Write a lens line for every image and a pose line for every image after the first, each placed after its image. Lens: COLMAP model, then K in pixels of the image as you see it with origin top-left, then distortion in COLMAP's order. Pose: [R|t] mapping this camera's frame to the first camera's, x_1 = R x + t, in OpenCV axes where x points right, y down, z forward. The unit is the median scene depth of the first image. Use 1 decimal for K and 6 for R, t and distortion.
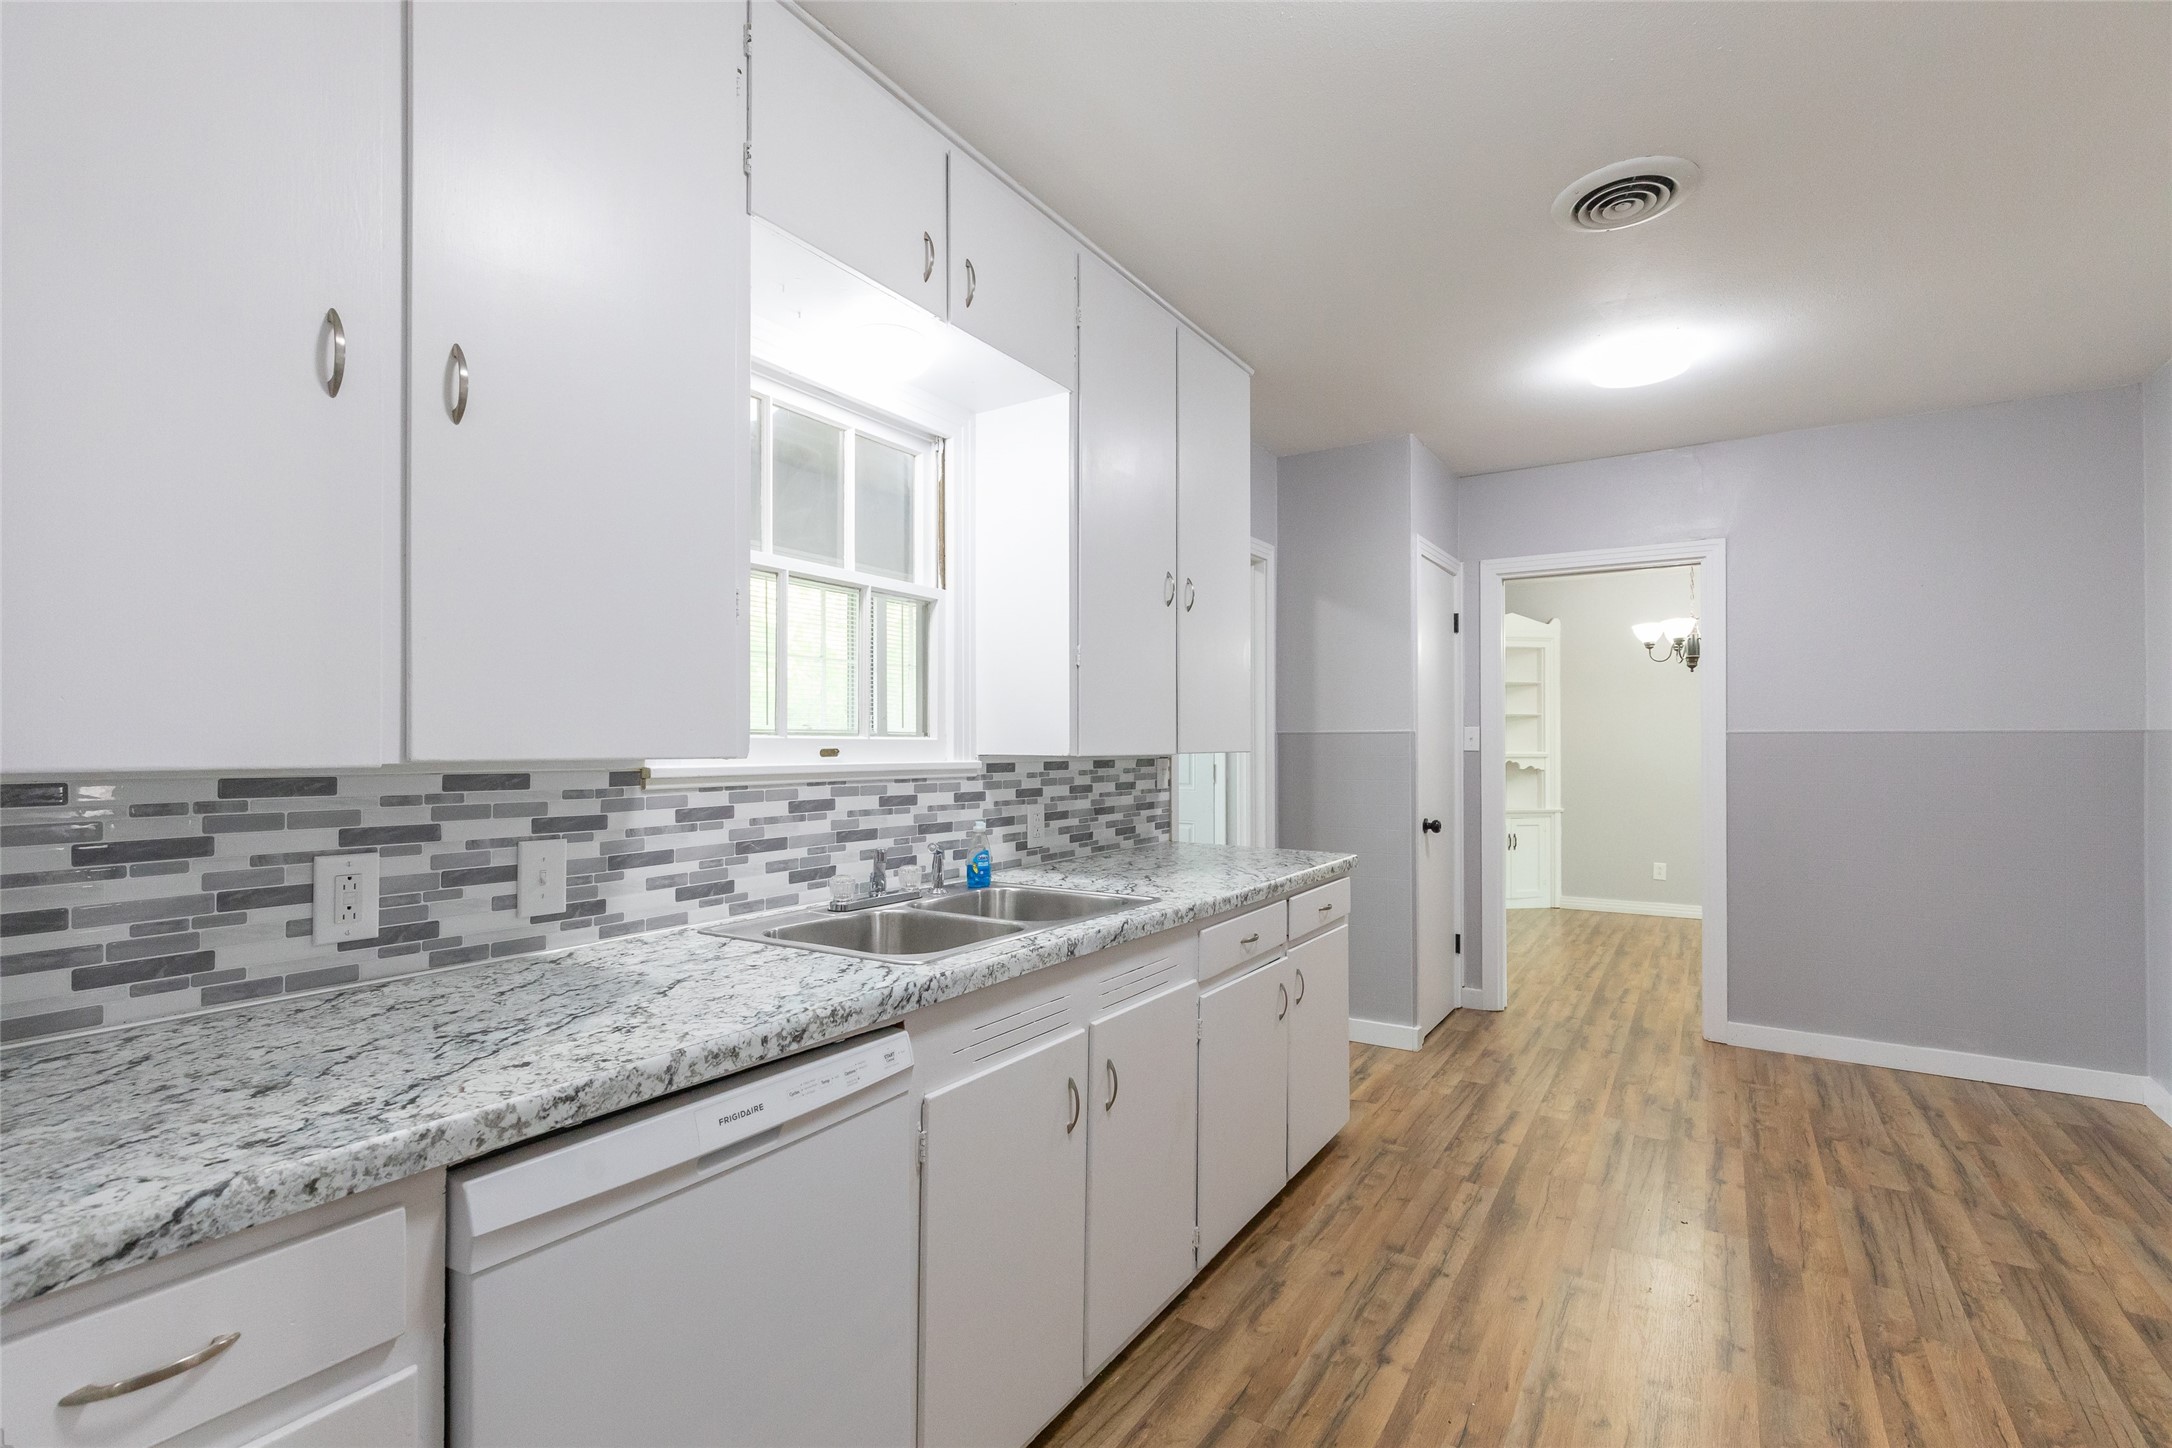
lens RADIAL K [[989.9, 0, 1098.4], [0, 989.9, 735.9], [0, 0, 1]] dist [0.012697, -0.003399]
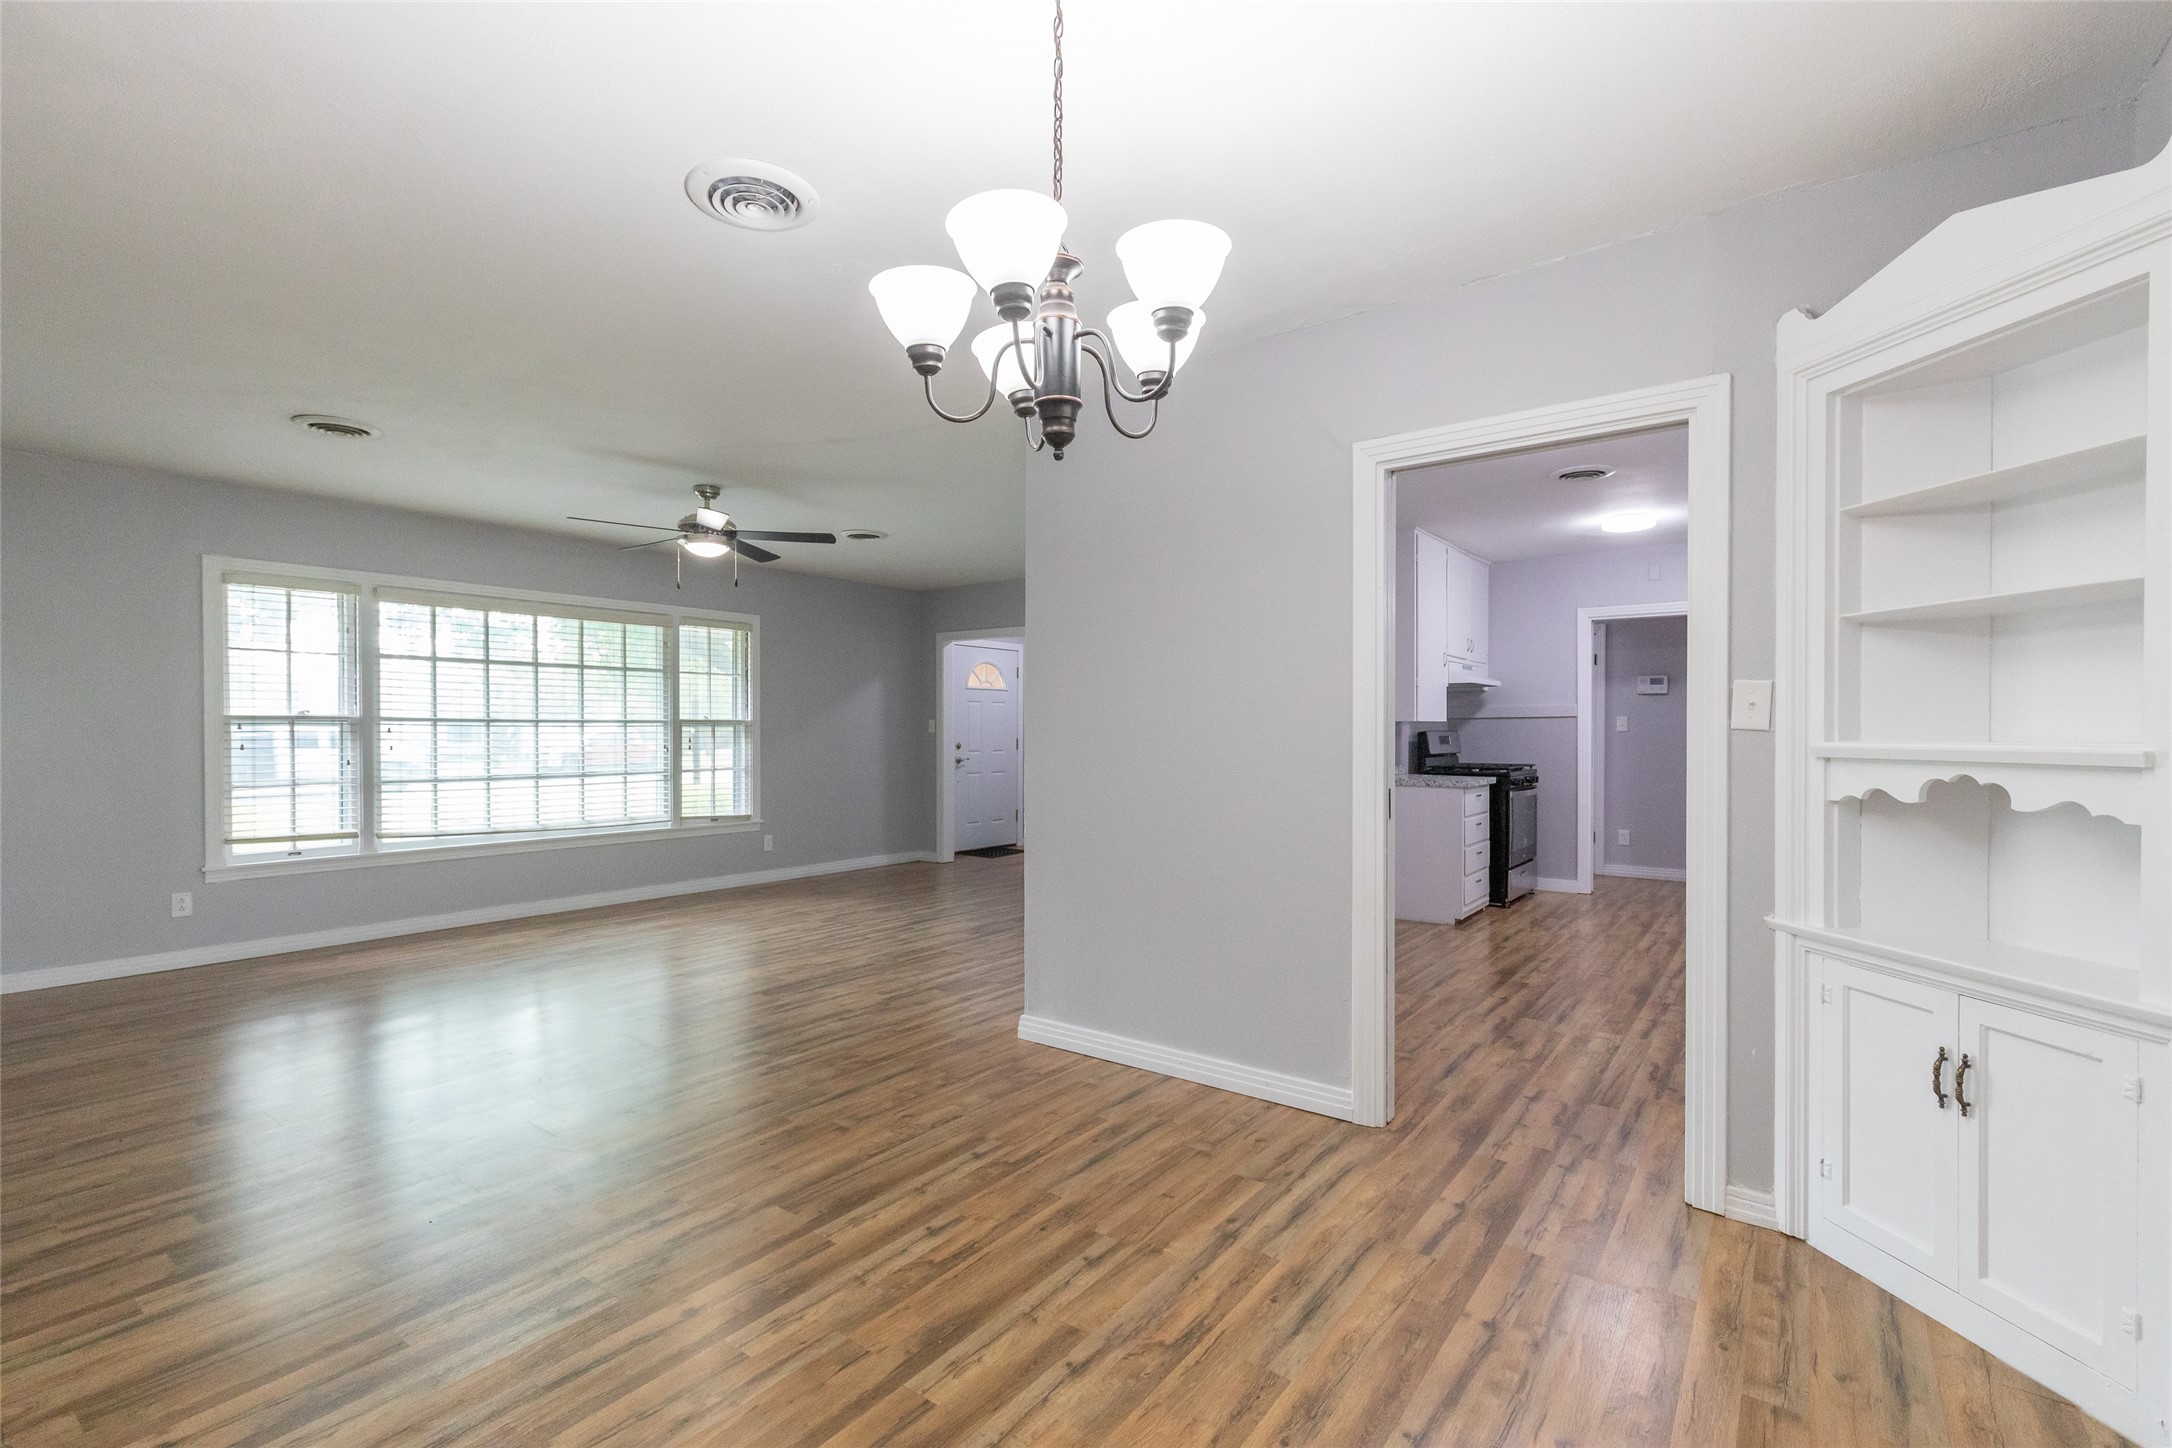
lens RADIAL K [[989.9, 0, 1094.1], [0, 989.9, 727.4], [0, 0, 1]] dist [0.012697, -0.003399]
pose [[-0.997589, 0.001563, 0.069380, 1.317638], [0.001165, 0.999983, -0.005769, 0.029788], [-0.069388, -0.005674, -0.997574, 2.969092]]
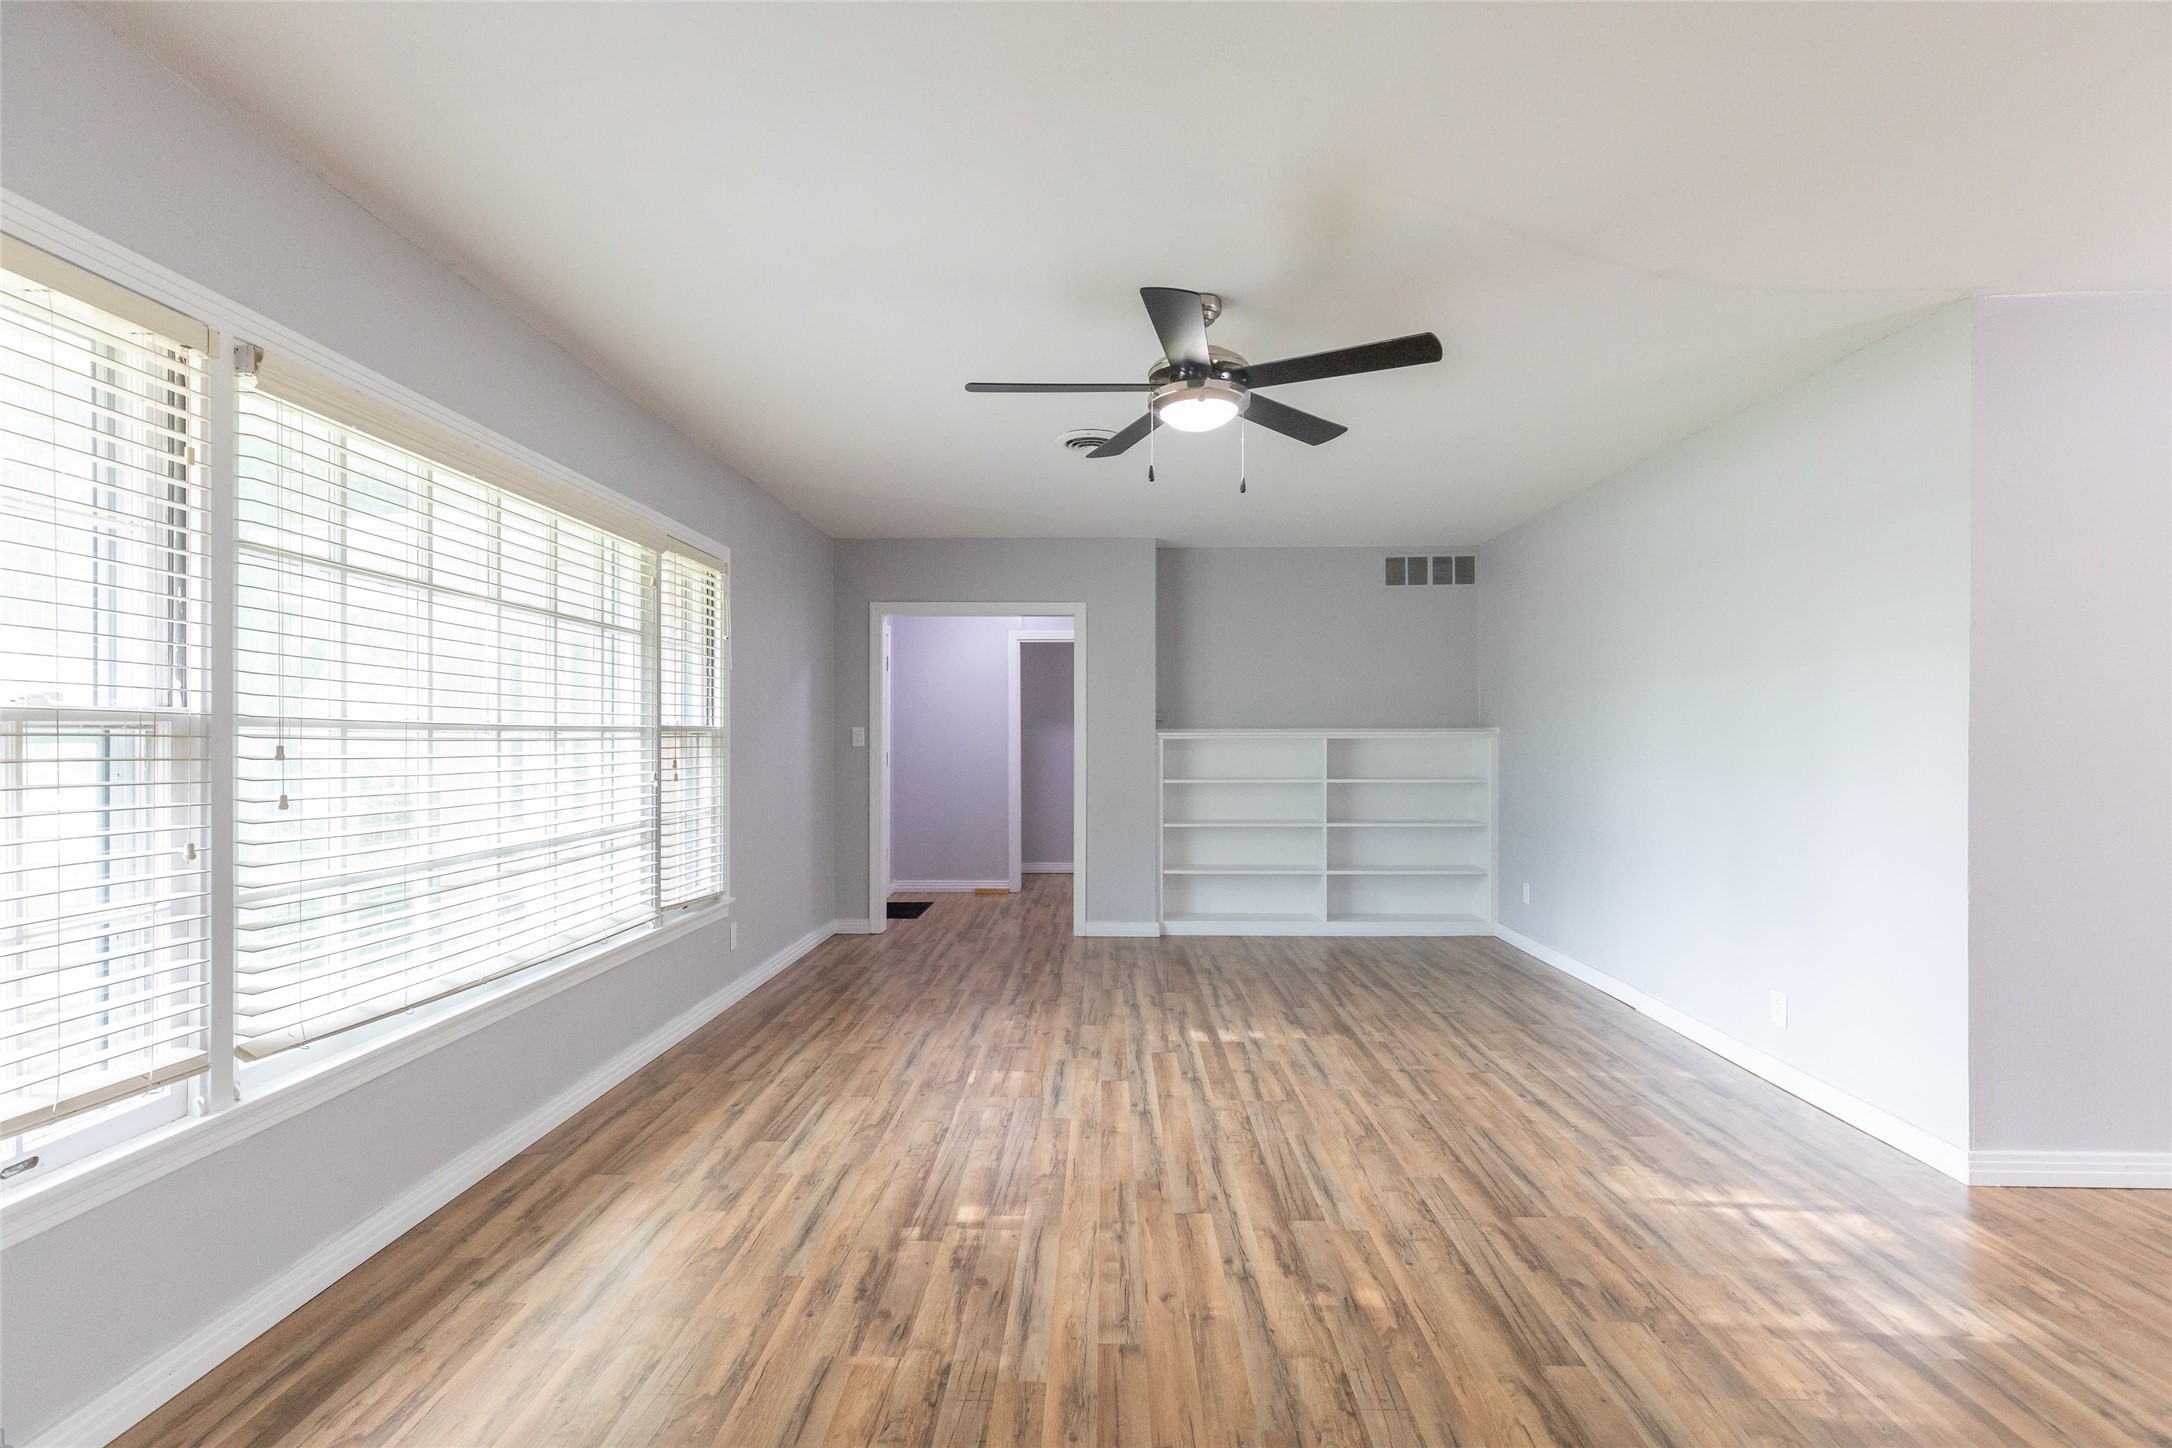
lens RADIAL K [[989.9, 0, 1081.9], [0, 989.9, 736.2], [0, 0, 1]] dist [0.012697, -0.003399]
pose [[-0.849327, 0.001010, -0.527867, 2.953914], [0.002787, 0.999993, -0.002572, 0.011534], [0.527860, -0.003656, -0.849323, 1.850111]]
